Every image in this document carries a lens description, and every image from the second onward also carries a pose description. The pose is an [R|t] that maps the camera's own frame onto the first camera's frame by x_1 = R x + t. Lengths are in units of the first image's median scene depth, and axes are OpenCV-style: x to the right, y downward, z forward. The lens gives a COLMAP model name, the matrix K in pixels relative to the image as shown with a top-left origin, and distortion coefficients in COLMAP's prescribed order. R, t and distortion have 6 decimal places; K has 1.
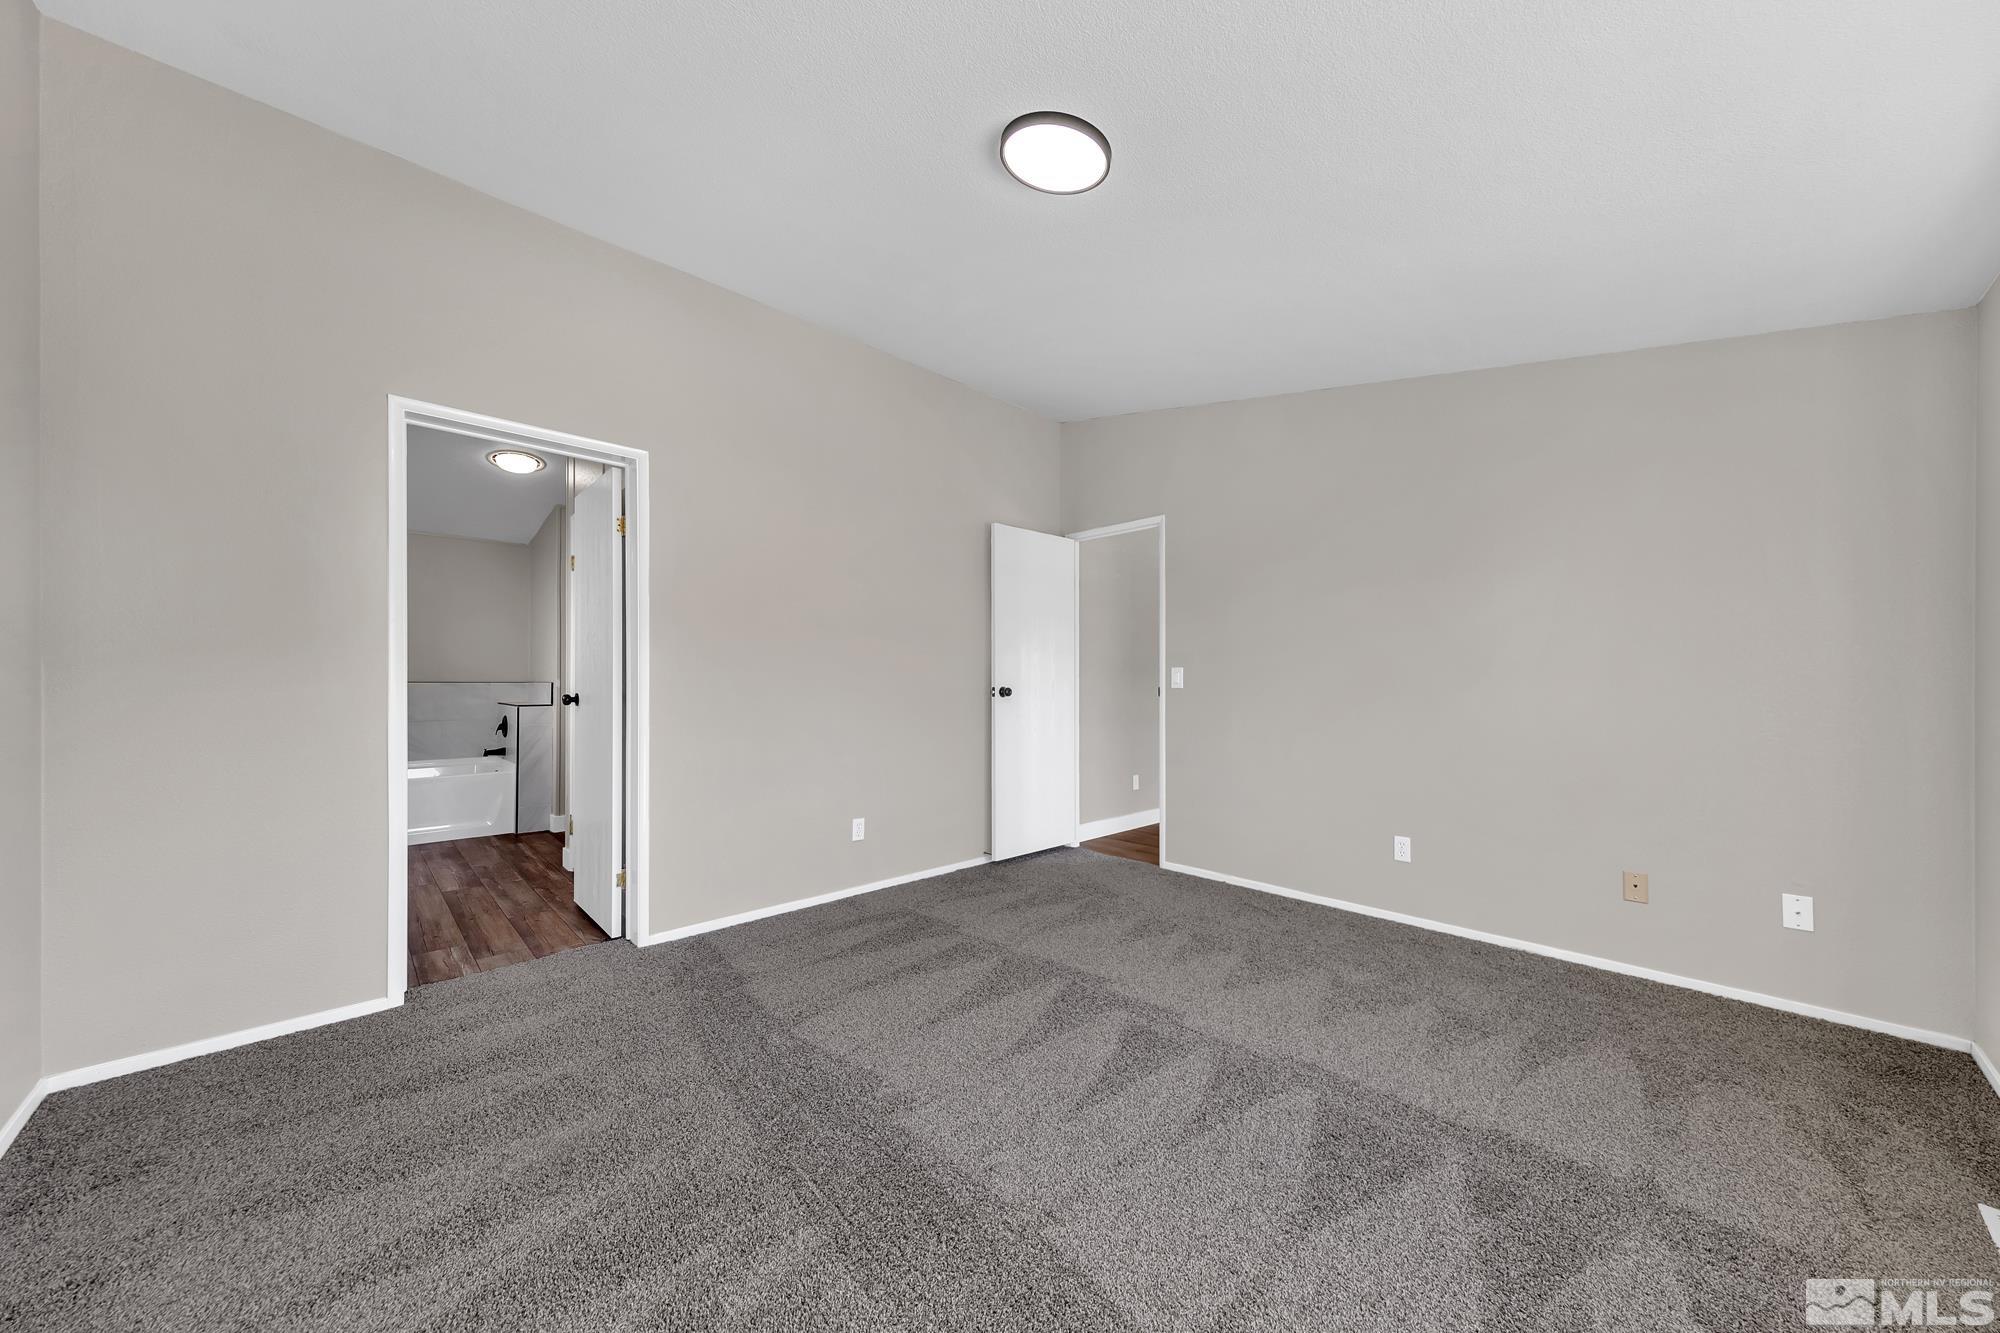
lens RADIAL K [[708.0, 0, 1017.1], [0, 708.0, 671.2], [0, 0, 1]] dist [0.000843, 0.000351]
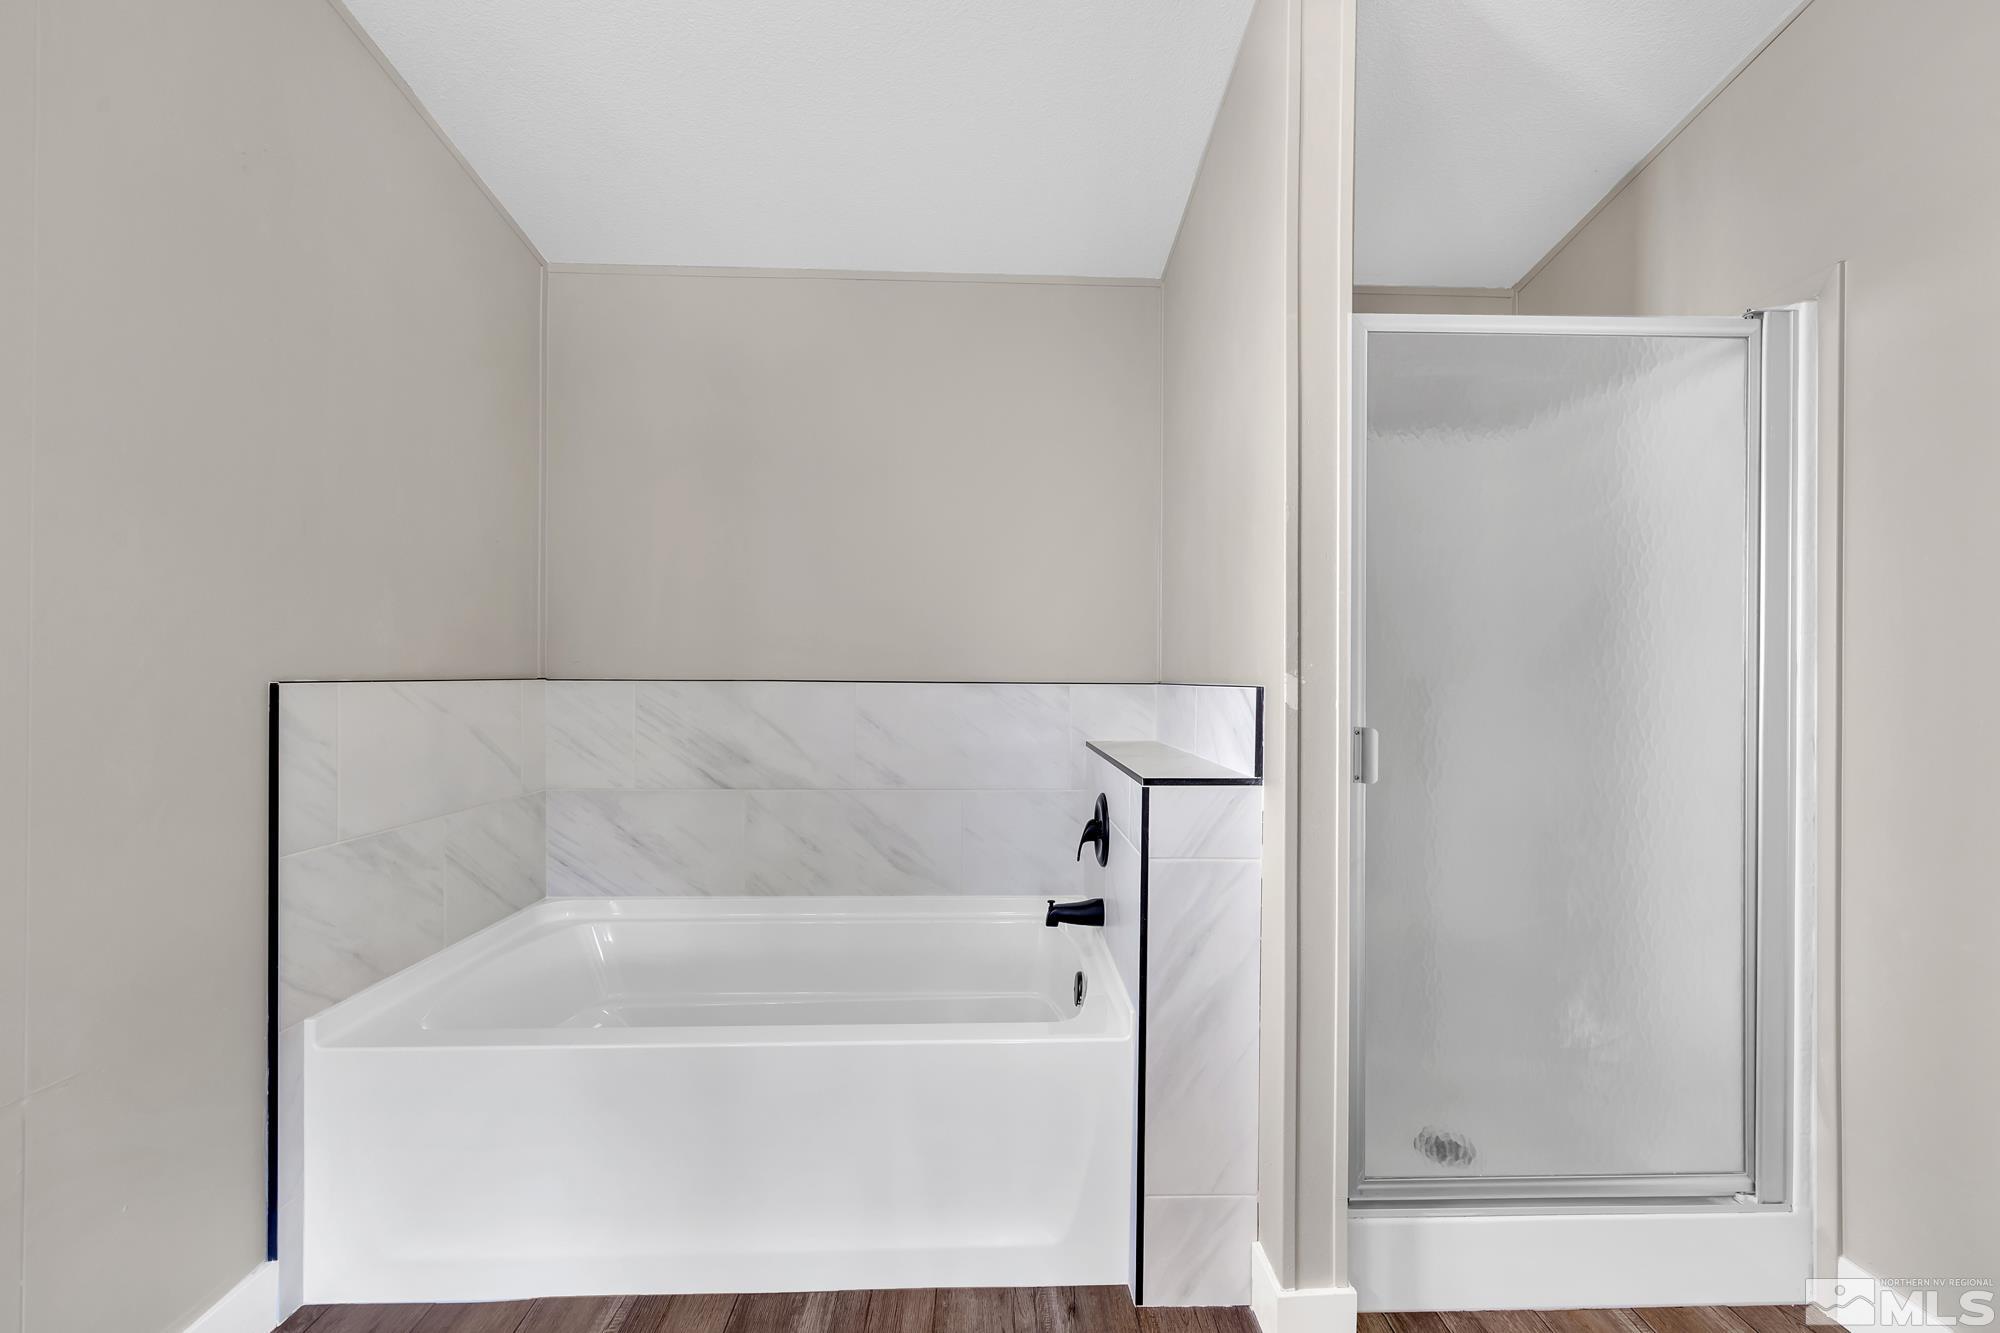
lens RADIAL K [[810.6, 0, 1003.9], [0, 810.6, 655.1], [0, 0, 1]] dist [-0.000059, -0.000217]
pose [[0.736981, 0.010880, -0.675826, -0.532239], [-0.004196, 0.999925, 0.011522, 0.002456], [0.675901, -0.005655, 0.736971, 0.732620]]
